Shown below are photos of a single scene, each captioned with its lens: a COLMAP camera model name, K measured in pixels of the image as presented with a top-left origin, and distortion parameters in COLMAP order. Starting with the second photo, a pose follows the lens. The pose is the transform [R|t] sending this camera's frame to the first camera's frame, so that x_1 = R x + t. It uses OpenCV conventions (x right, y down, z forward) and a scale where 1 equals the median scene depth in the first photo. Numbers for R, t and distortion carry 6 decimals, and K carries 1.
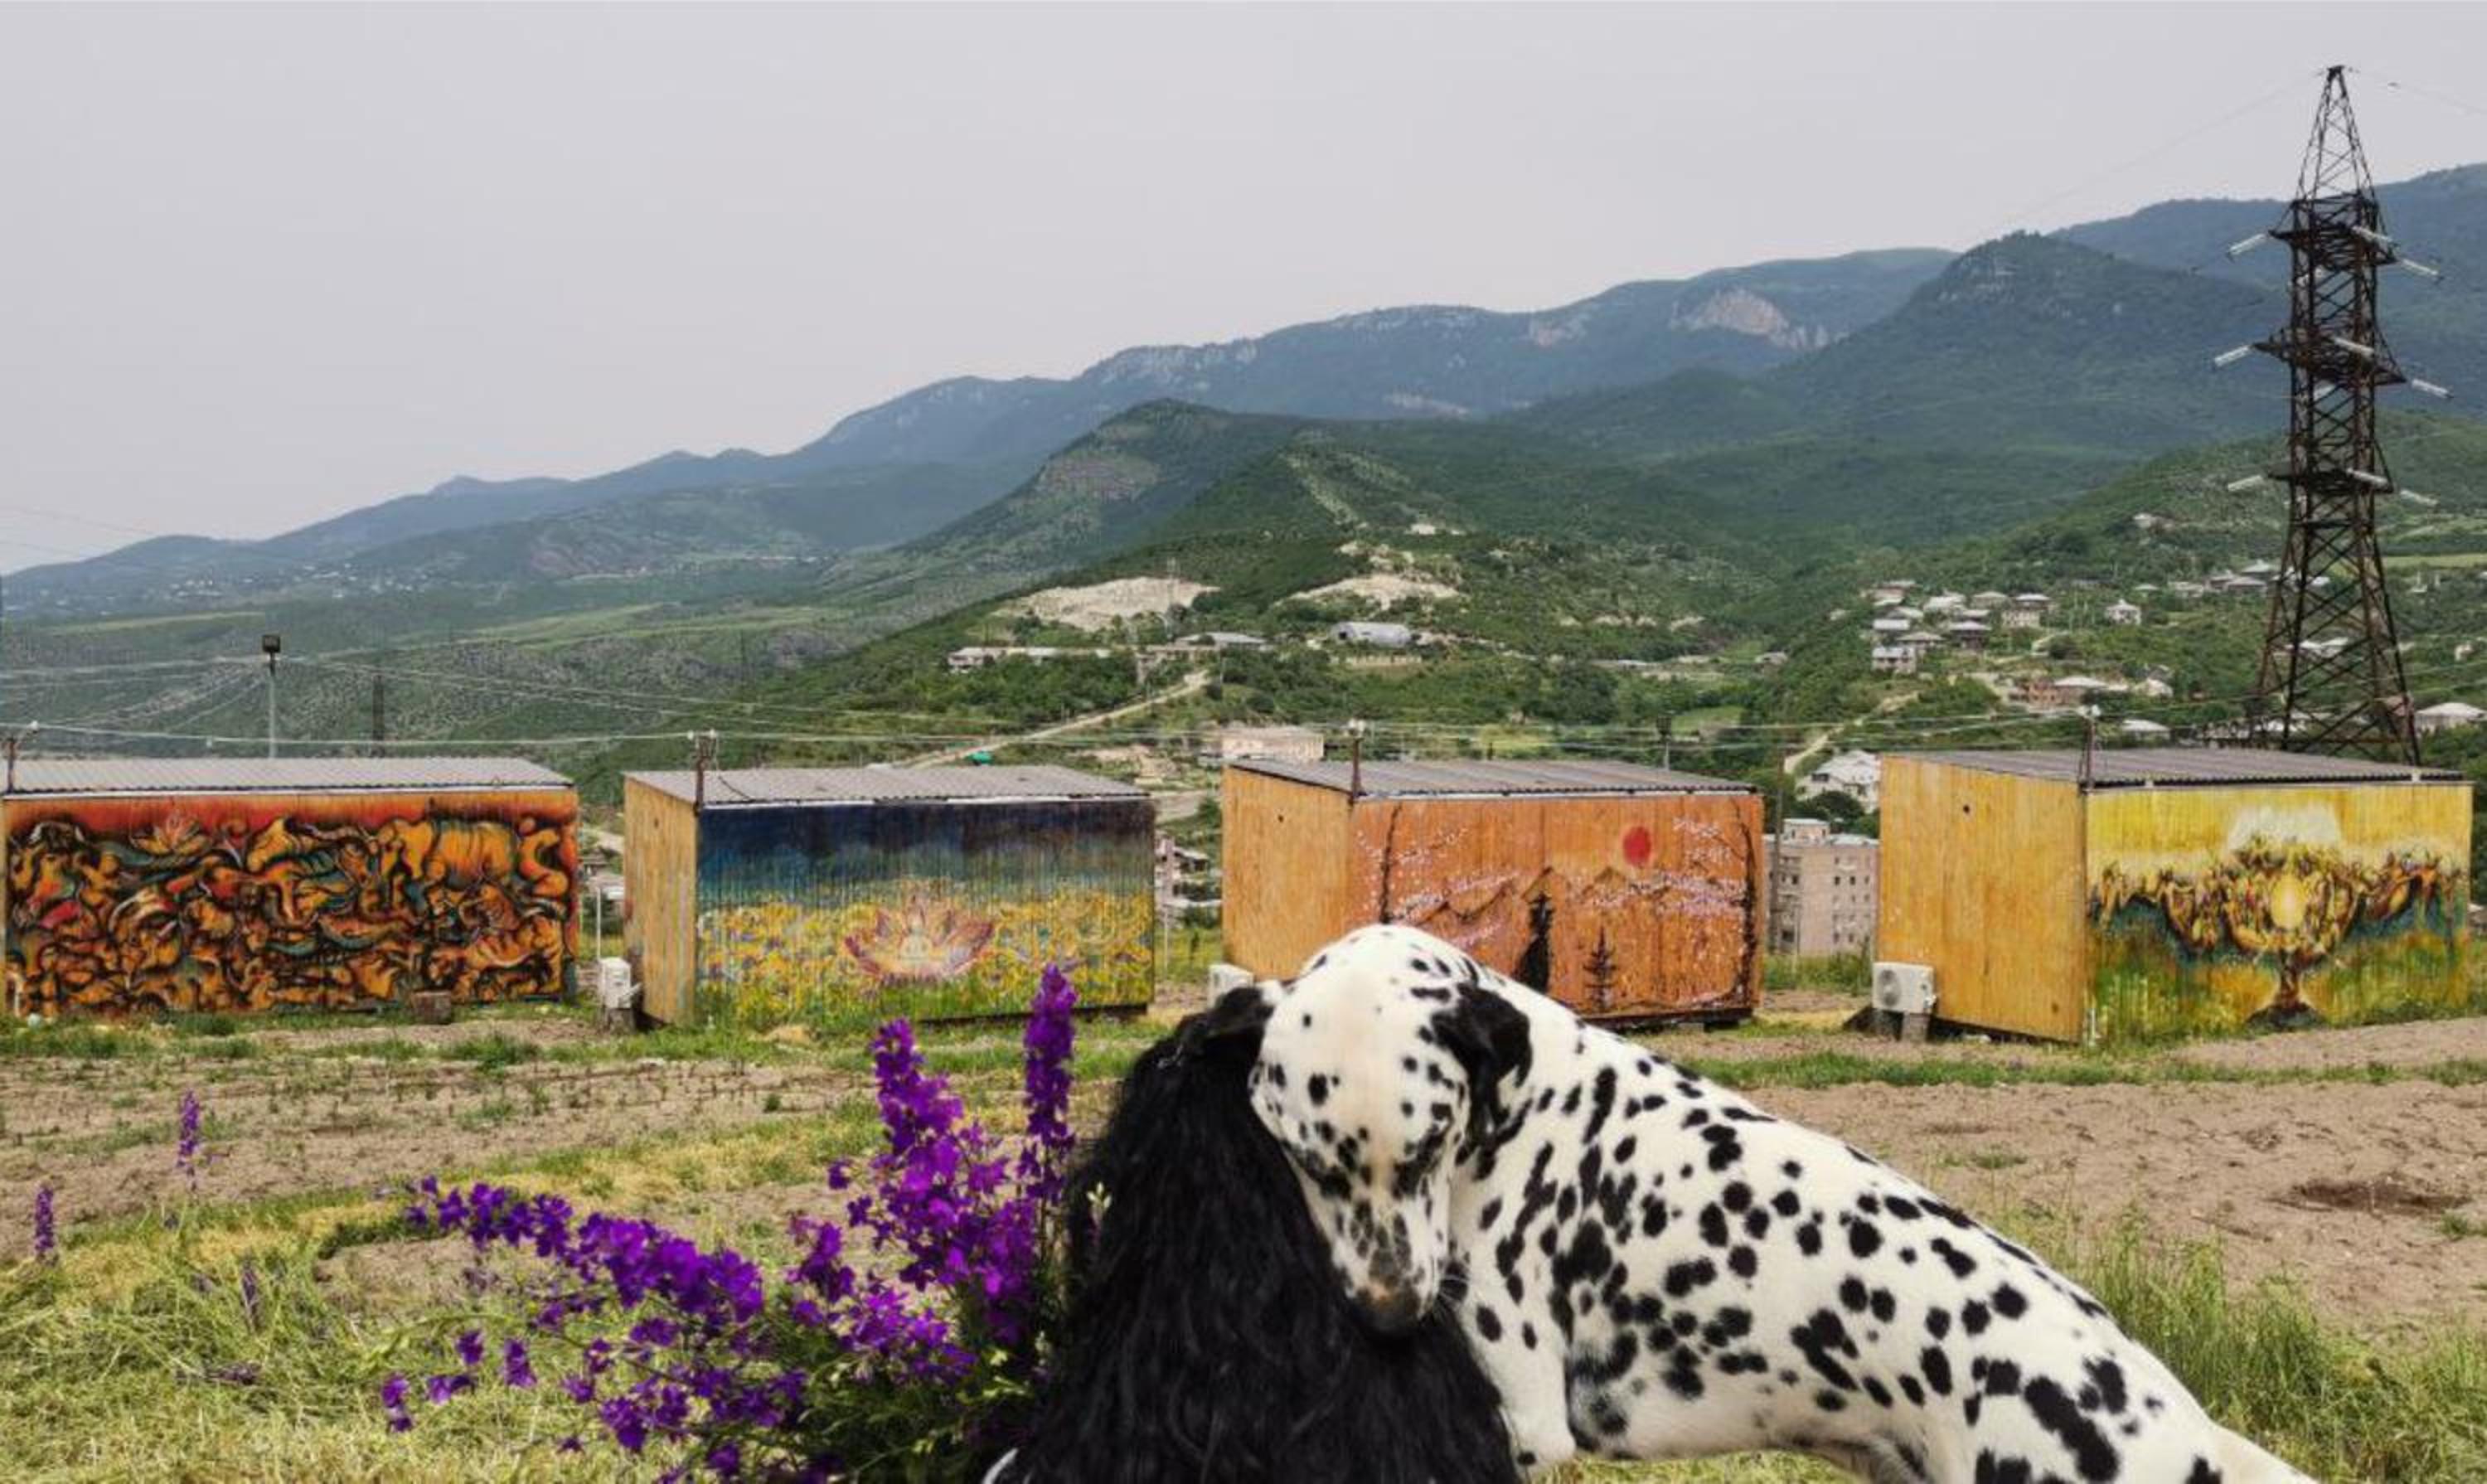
lens RADIAL K [[2423.8, 0, 1316.3], [0, 2423.8, 746.1], [0, 0, 1]] dist [0.011351, 0.118080]
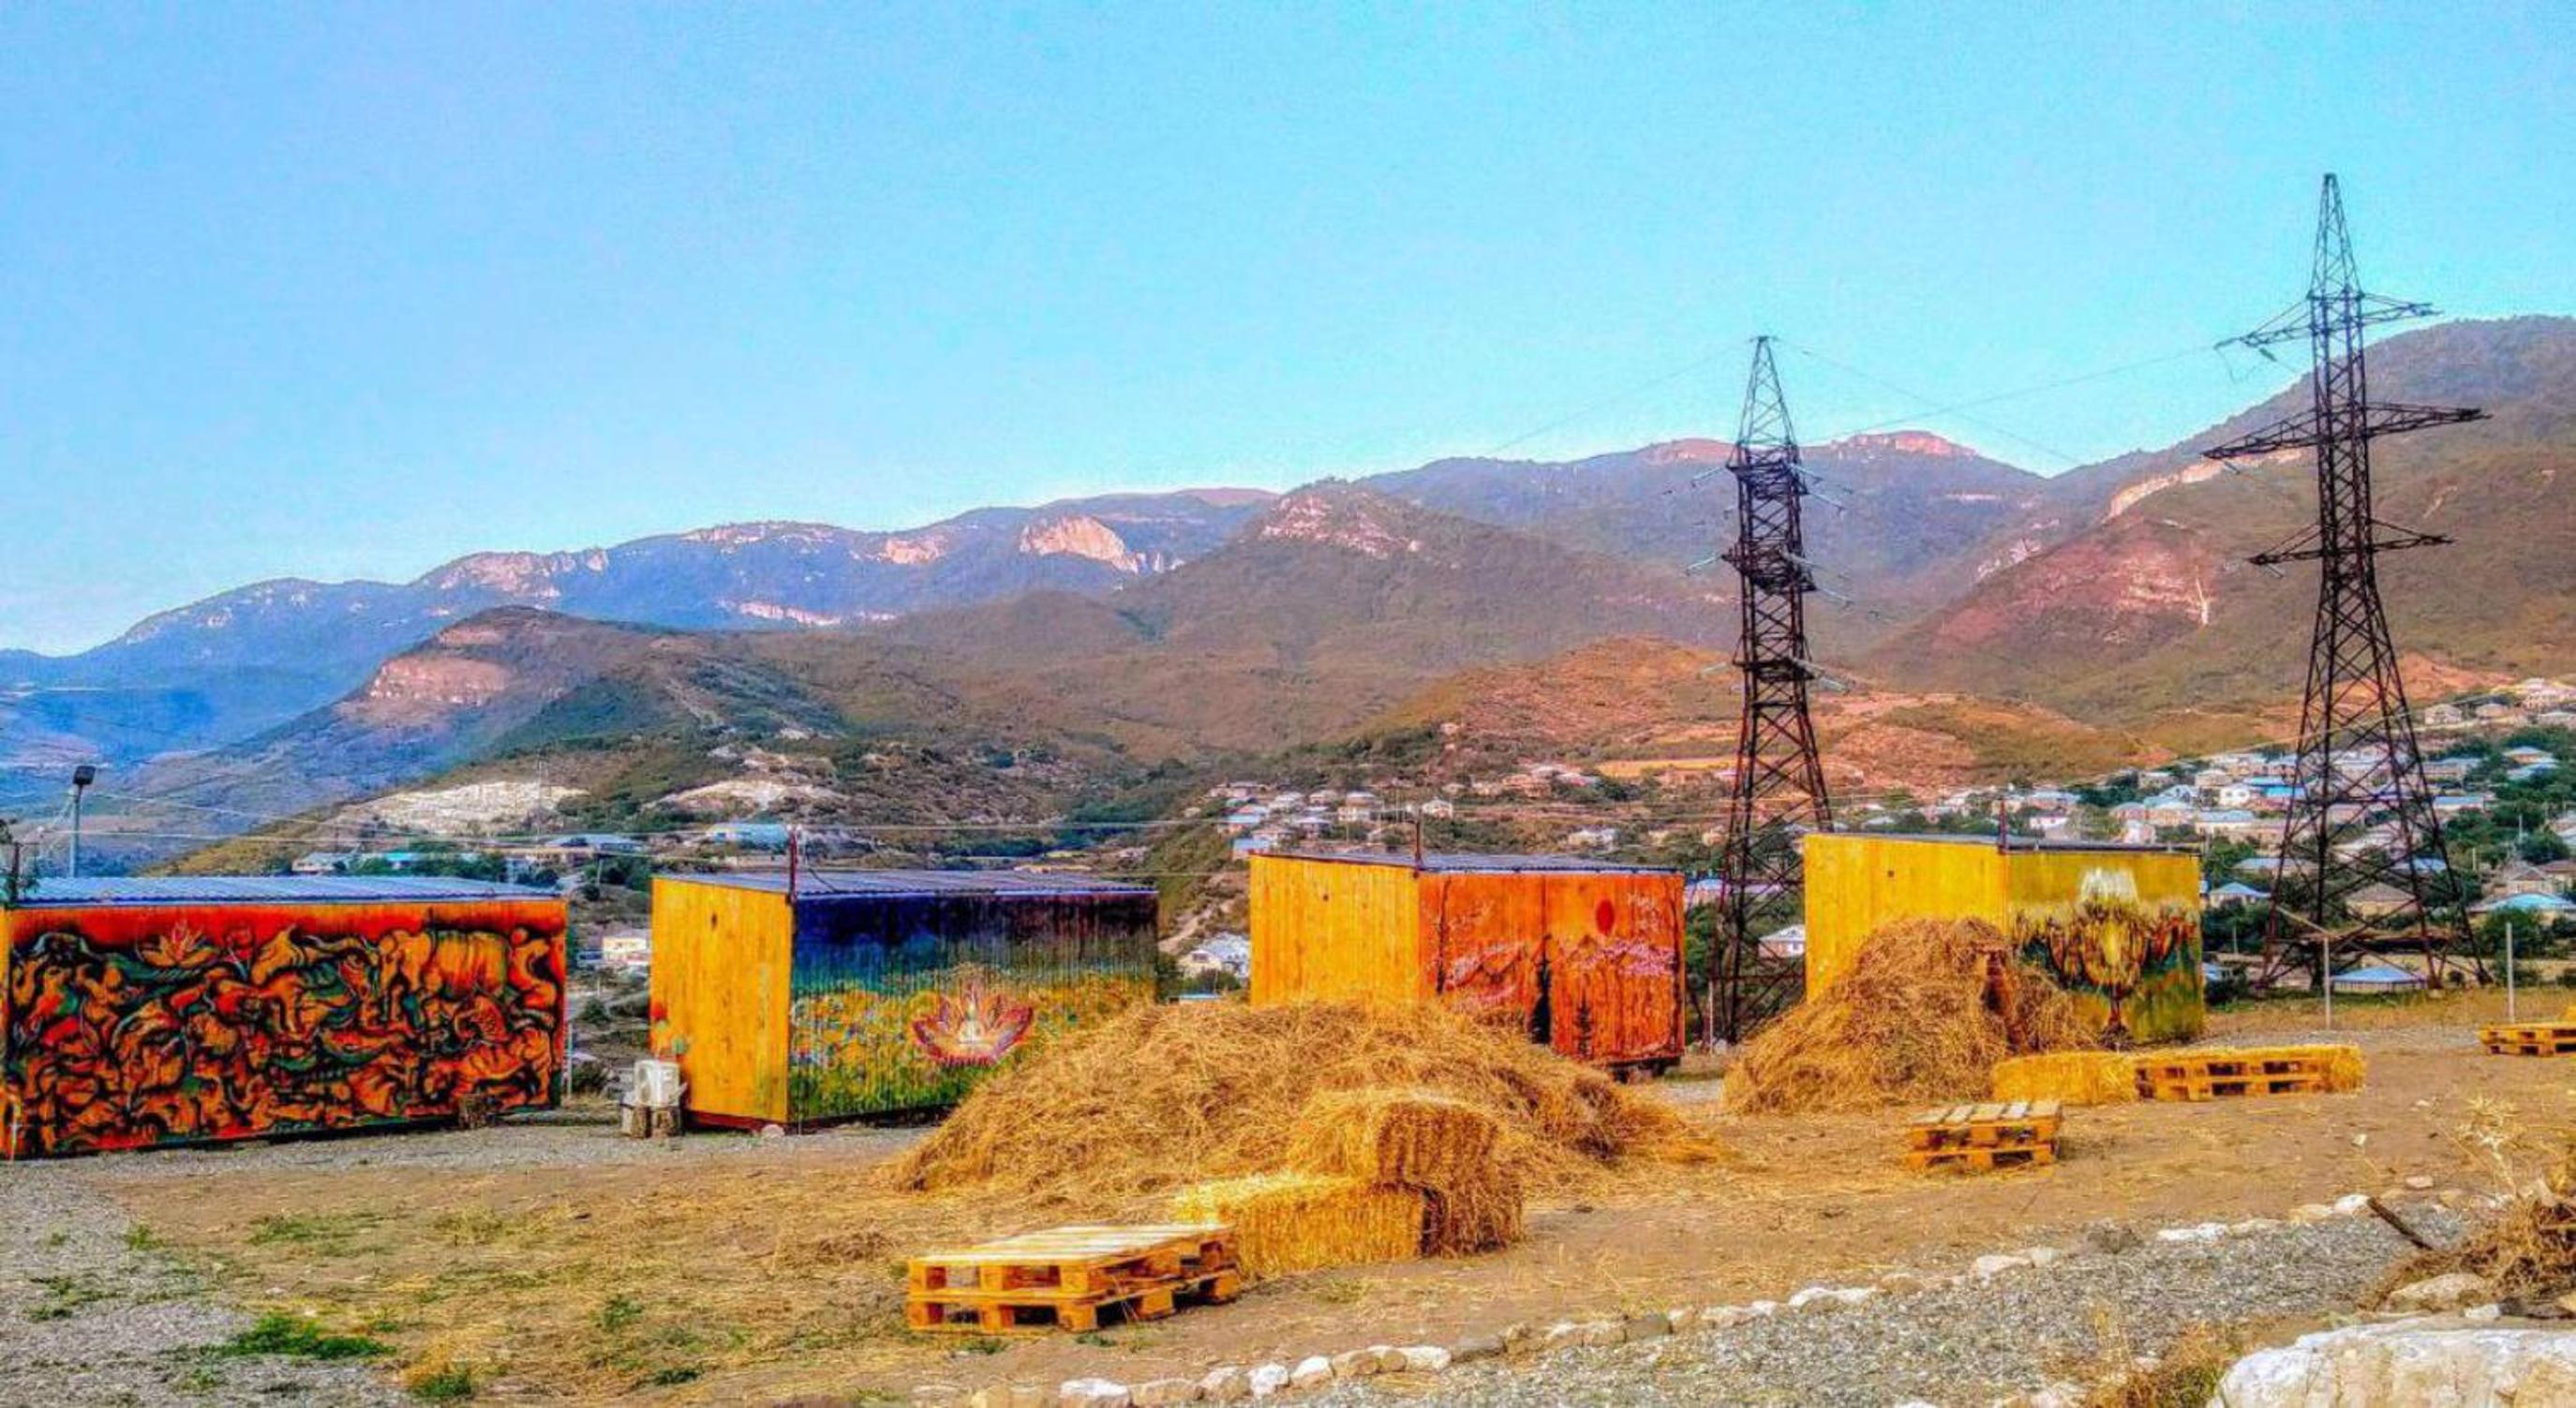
lens RADIAL K [[2246.2, 0, 1431.5], [0, 2246.2, 740.4], [0, 0, 1]] dist [0.086321, -0.122850]
pose [[0.948054, 0.001456, 0.318107, -0.278858], [0.026305, 0.996206, -0.082957, 0.041795], [-0.317021, 0.087016, 0.944418, -0.007037]]
